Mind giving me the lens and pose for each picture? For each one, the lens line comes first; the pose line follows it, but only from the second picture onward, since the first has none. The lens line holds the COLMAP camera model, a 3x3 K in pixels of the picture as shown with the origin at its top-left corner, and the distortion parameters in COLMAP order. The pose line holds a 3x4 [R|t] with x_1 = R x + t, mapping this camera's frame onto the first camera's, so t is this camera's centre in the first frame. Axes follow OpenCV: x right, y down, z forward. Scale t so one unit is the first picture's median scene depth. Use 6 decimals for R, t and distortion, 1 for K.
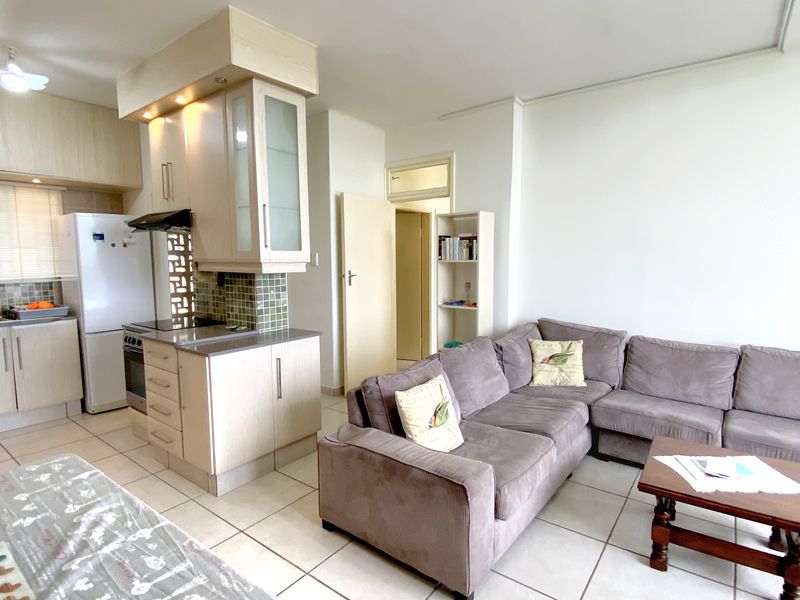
lens RADIAL K [[434.7, 0, 400.0], [0, 434.7, 300.0], [0, 0, 1]] dist [0.068652, -0.067025]
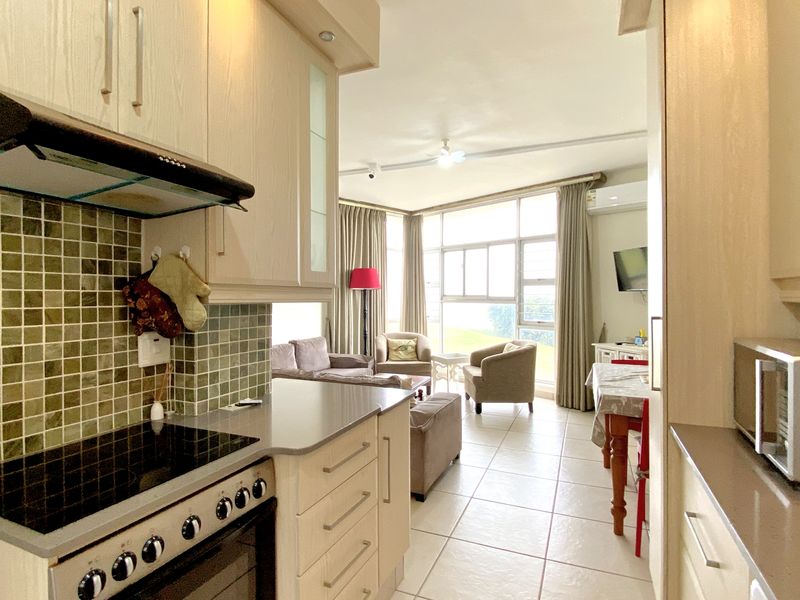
lens RADIAL K [[434.7, 0, 400.0], [0, 434.7, 300.0], [0, 0, 1]] dist [0.068652, -0.067025]
pose [[-0.242361, -0.006484, 0.970164, -0.959137], [0.093995, 0.995117, 0.030132, -0.065418], [-0.965622, 0.098493, -0.240568, 0.935308]]
